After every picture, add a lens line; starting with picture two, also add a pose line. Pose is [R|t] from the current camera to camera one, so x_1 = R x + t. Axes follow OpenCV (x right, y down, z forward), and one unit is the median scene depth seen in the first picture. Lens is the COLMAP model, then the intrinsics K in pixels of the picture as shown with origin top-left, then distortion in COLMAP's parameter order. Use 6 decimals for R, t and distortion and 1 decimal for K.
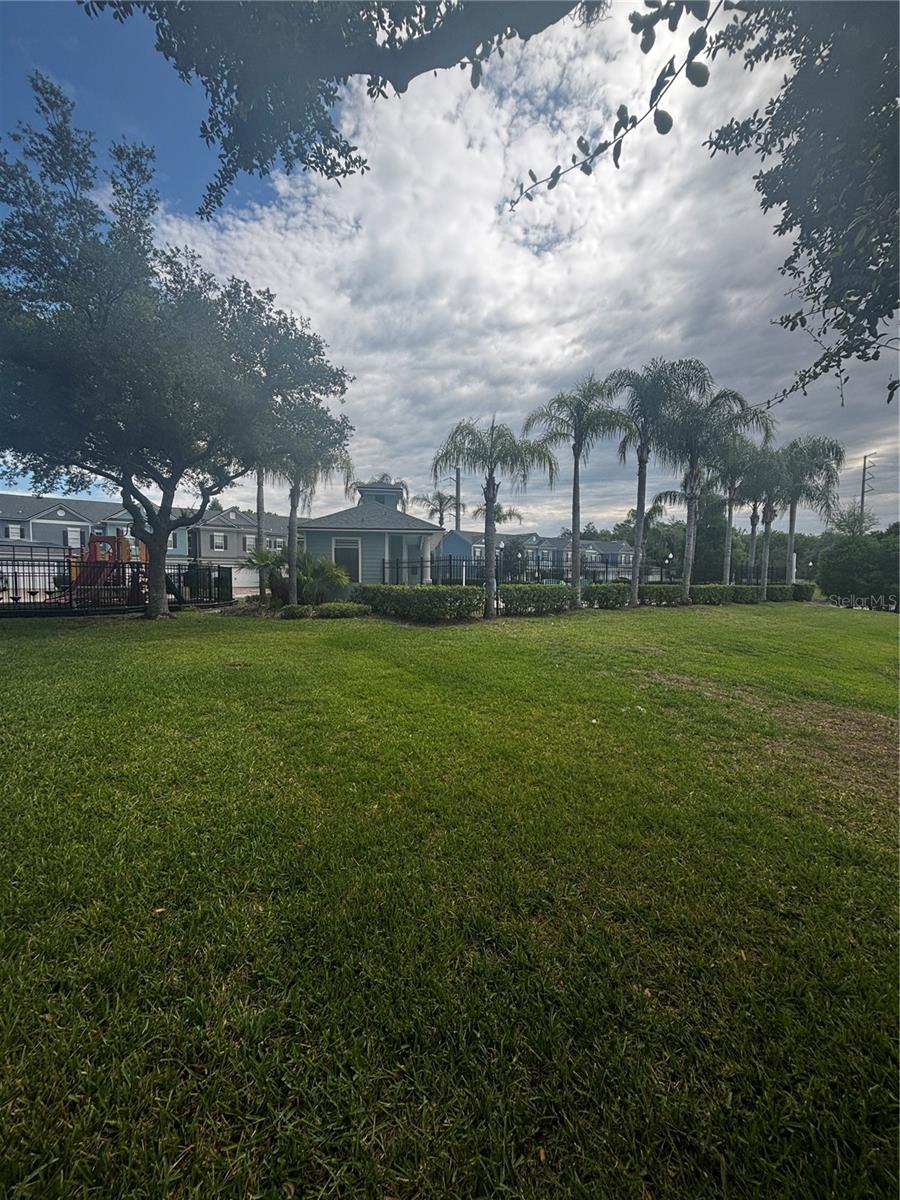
lens RADIAL K [[482.5, 0, 447.2], [0, 482.5, 599.4], [0, 0, 1]] dist [0.001452, 0.000983]
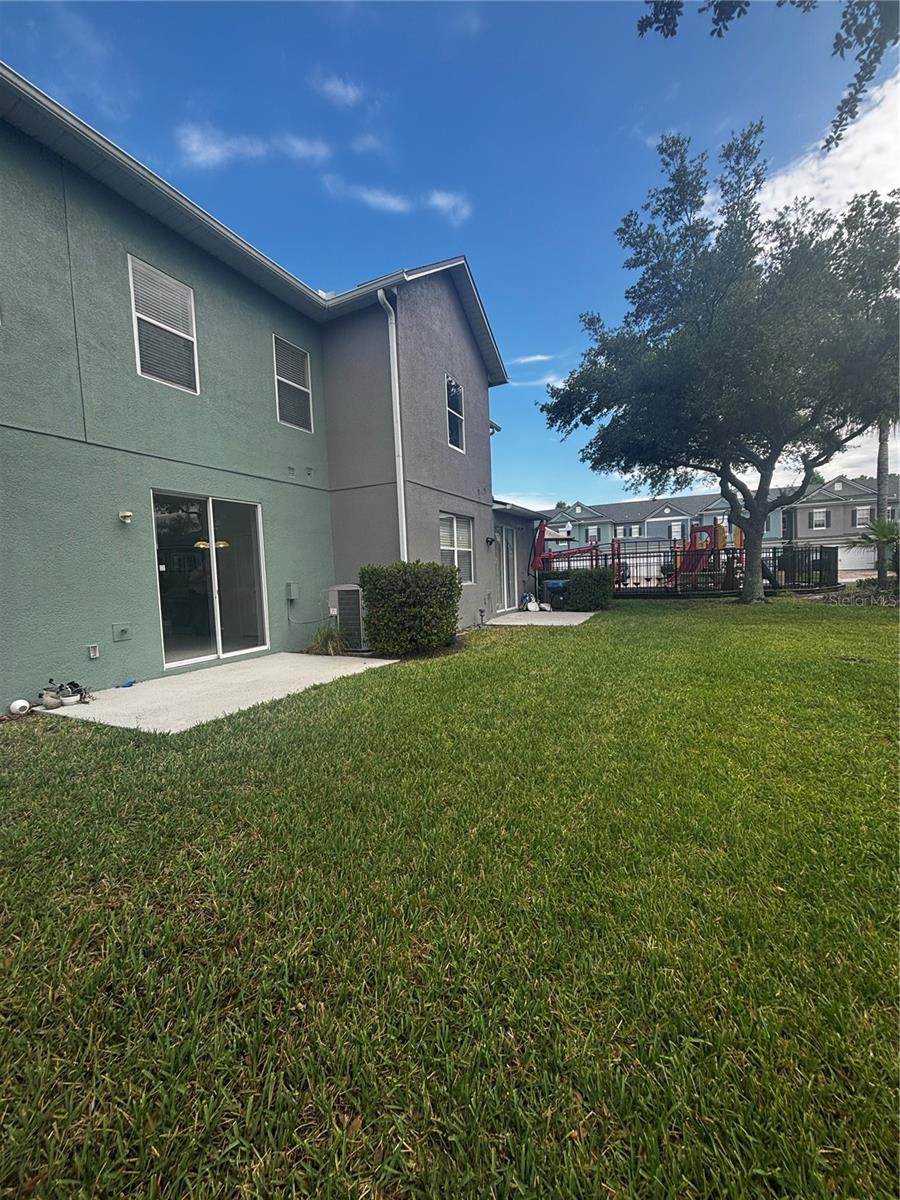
lens RADIAL K [[482.5, 0, 451.9], [0, 482.5, 601.0], [0, 0, 1]] dist [0.001452, 0.000983]
pose [[0.471329, 0.026433, -0.881561, -0.013676], [0.001188, 0.999531, 0.030606, 0.004160], [0.881957, -0.015473, 0.471076, -0.018103]]
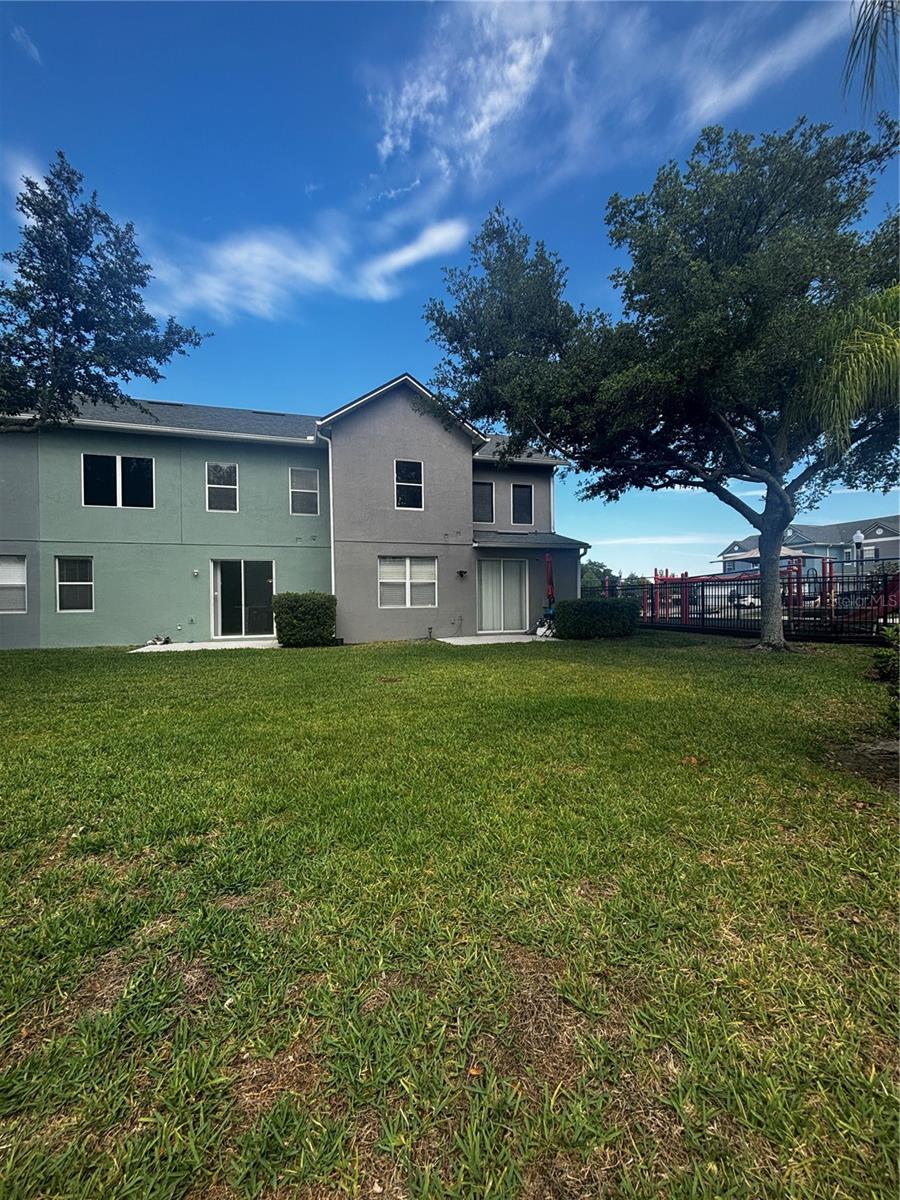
lens RADIAL K [[482.5, 0, 451.6], [0, 482.5, 600.9], [0, 0, 1]] dist [0.001452, 0.000983]
pose [[-0.292838, -0.001038, -0.956161, 0.242753], [-0.030244, 0.999509, 0.008177, -0.017955], [0.955684, 0.031312, -0.292726, 0.622443]]
